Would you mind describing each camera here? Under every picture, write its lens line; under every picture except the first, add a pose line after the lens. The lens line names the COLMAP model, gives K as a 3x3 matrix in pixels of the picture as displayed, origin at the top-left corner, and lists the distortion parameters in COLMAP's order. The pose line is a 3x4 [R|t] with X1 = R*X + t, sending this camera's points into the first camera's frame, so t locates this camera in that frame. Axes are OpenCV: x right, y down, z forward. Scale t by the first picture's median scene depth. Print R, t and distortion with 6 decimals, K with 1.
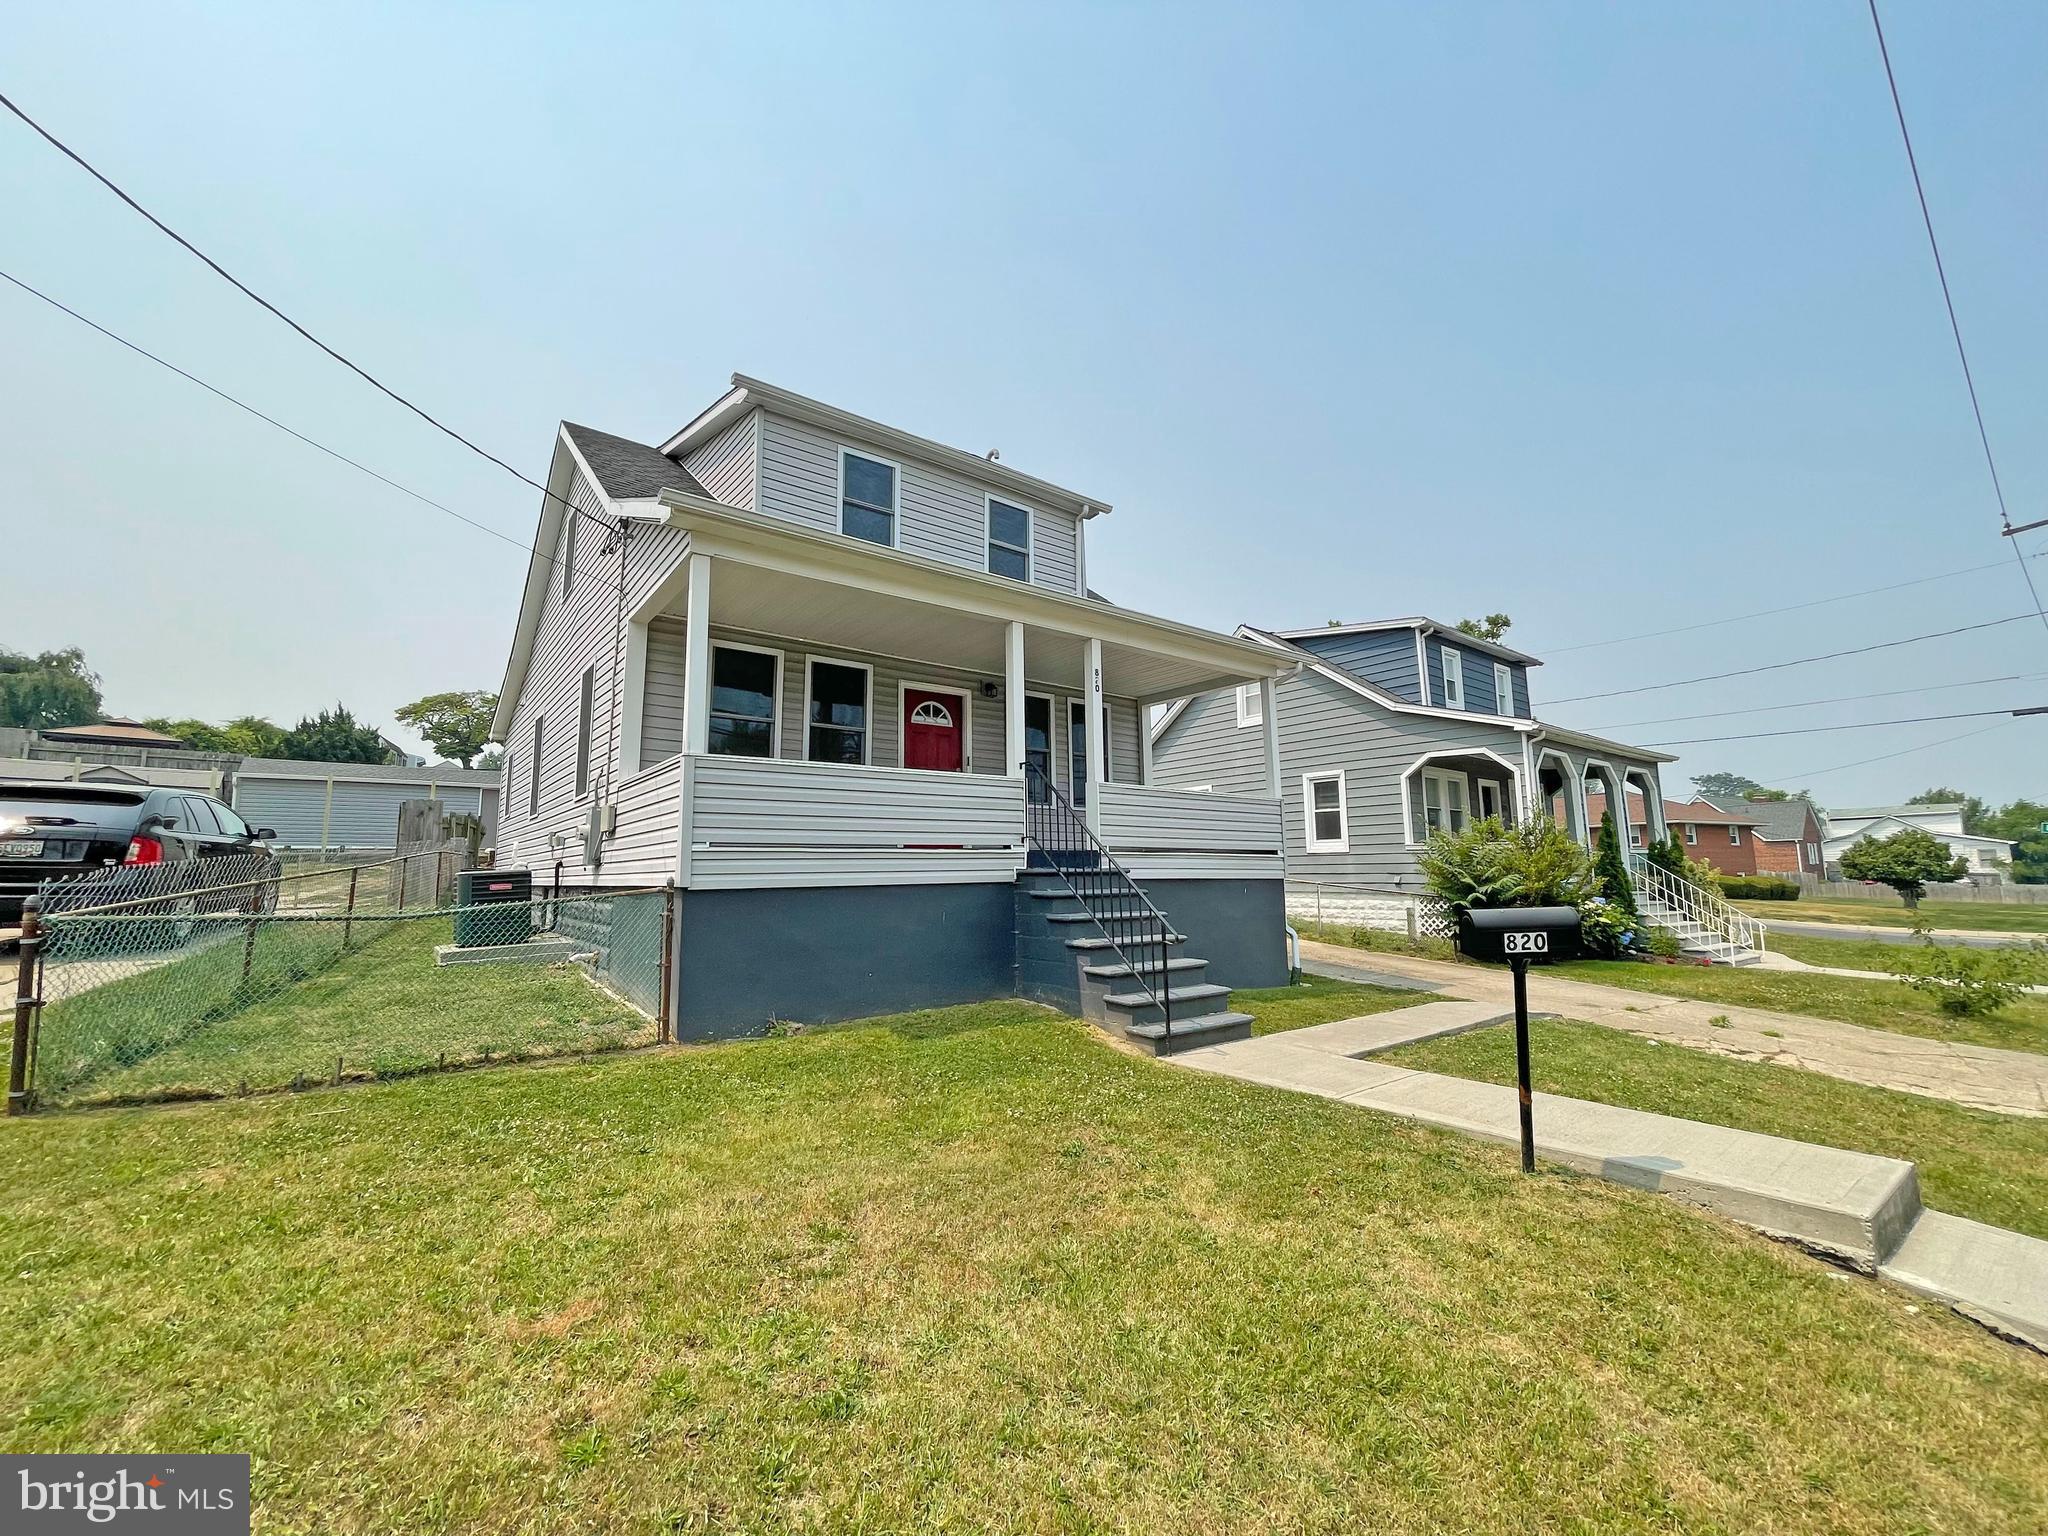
lens RADIAL K [[825.6, 0, 1018.0], [0, 825.6, 772.2], [0, 0, 1]] dist [-0.004118, 0.001793]
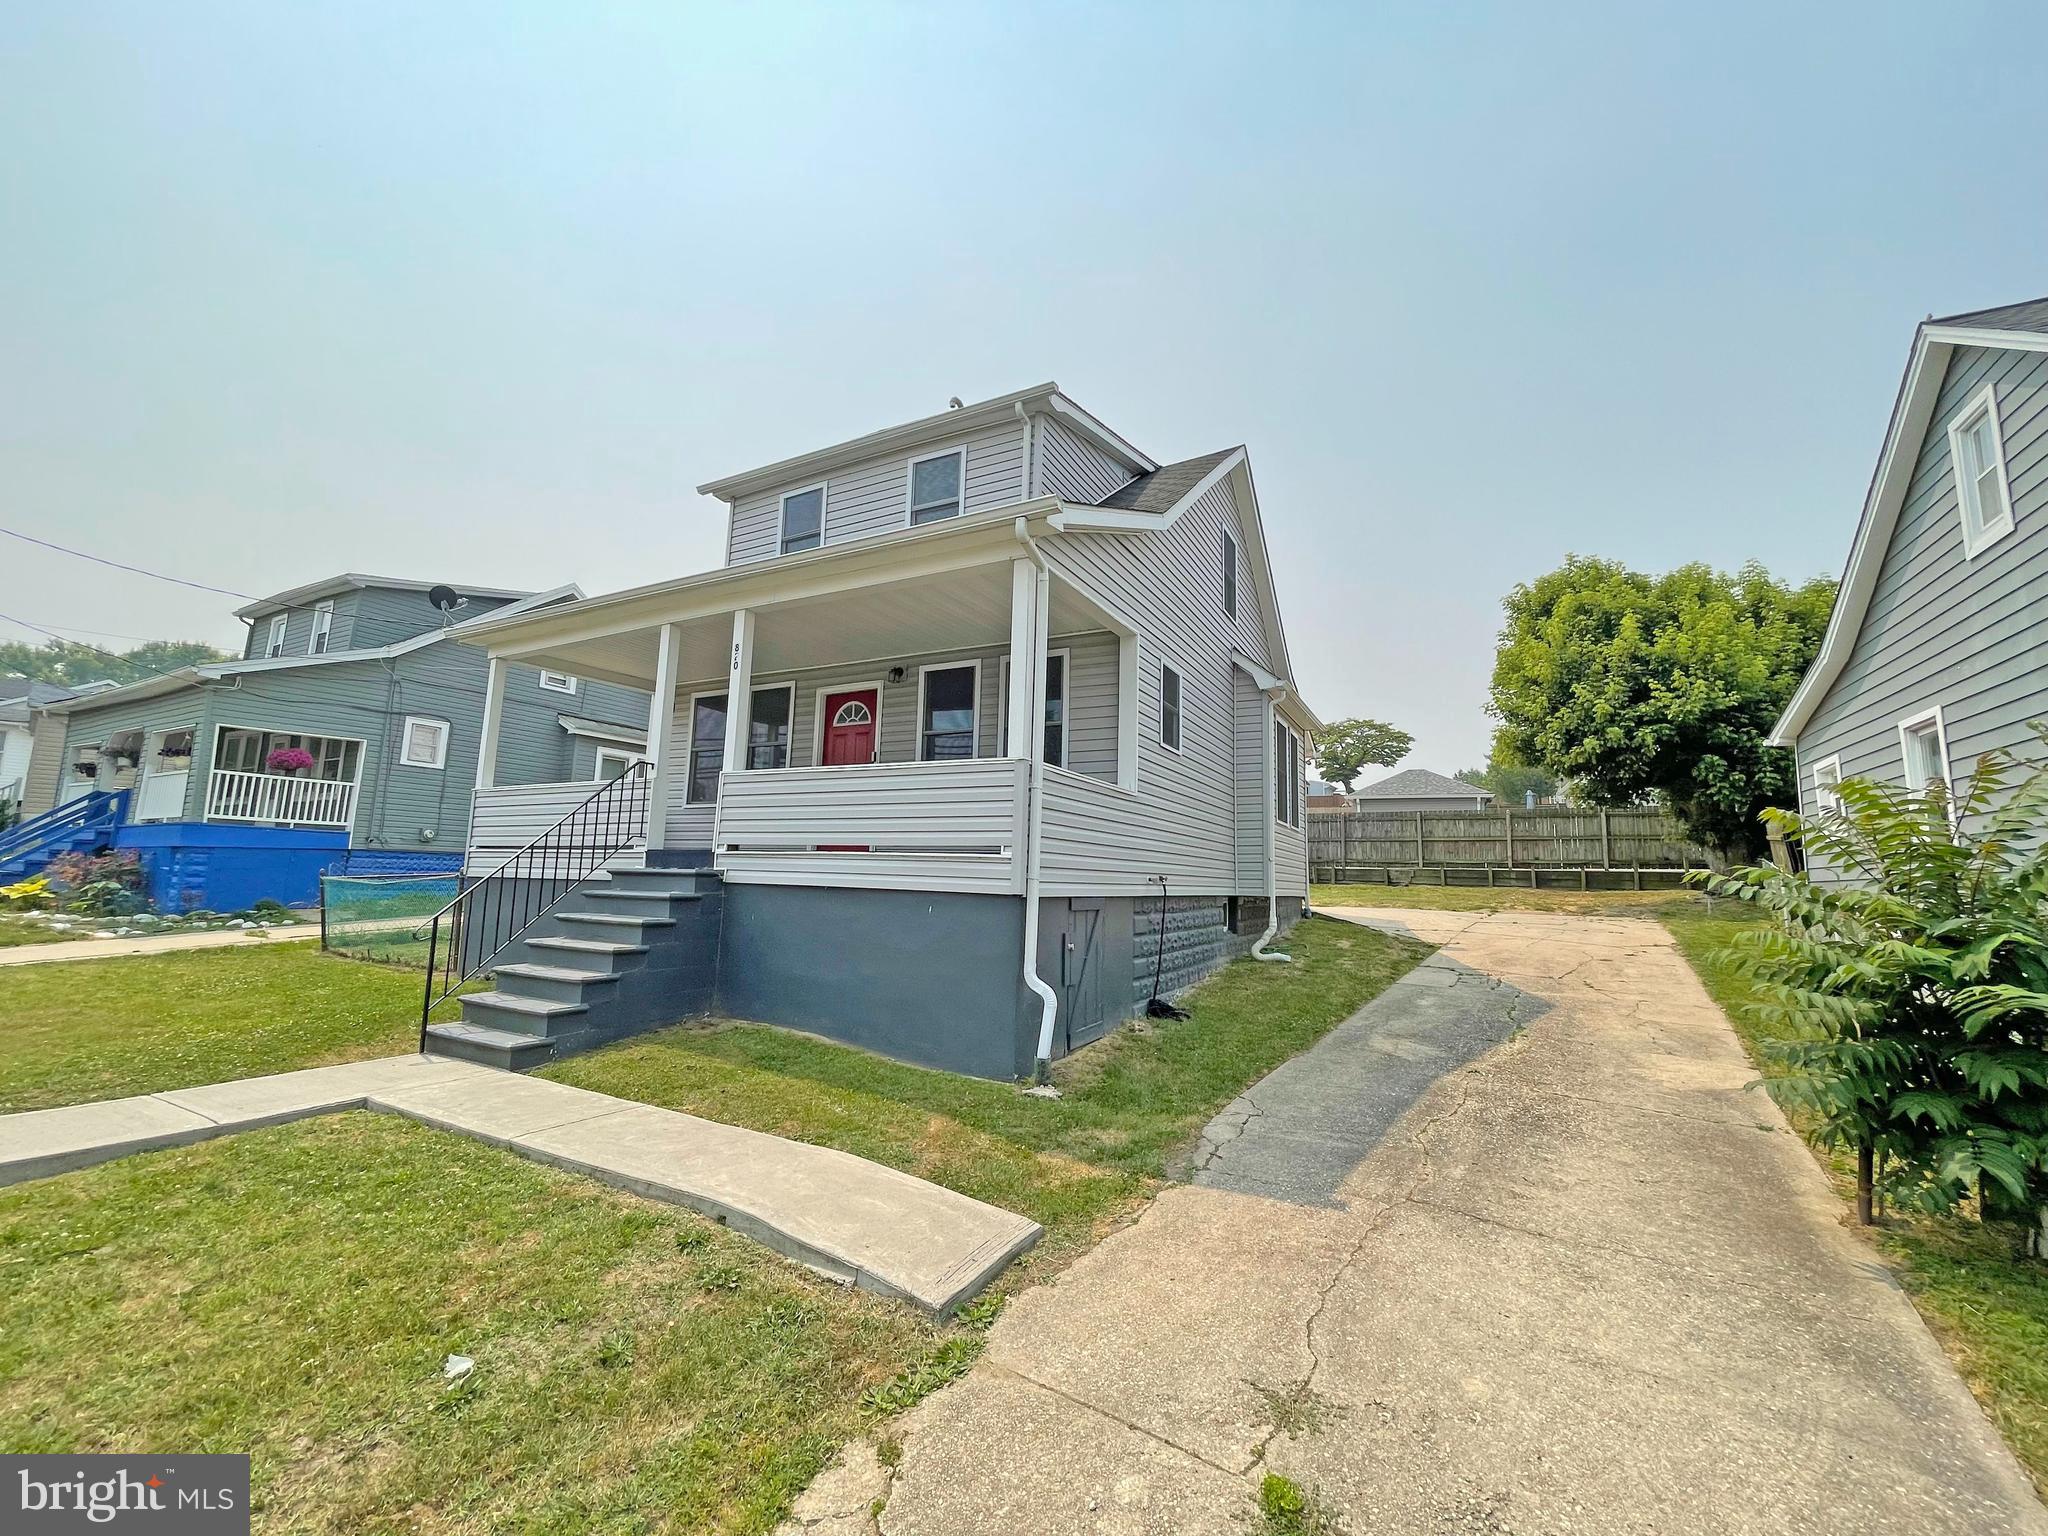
lens RADIAL K [[825.6, 0, 1018.0], [0, 825.6, 768.5], [0, 0, 1]] dist [-0.004118, 0.001793]
pose [[0.411377, -0.102384, -0.905697, 0.860762], [0.081453, 0.993825, -0.075349, 0.084310], [0.907818, -0.042775, 0.417176, 0.769267]]
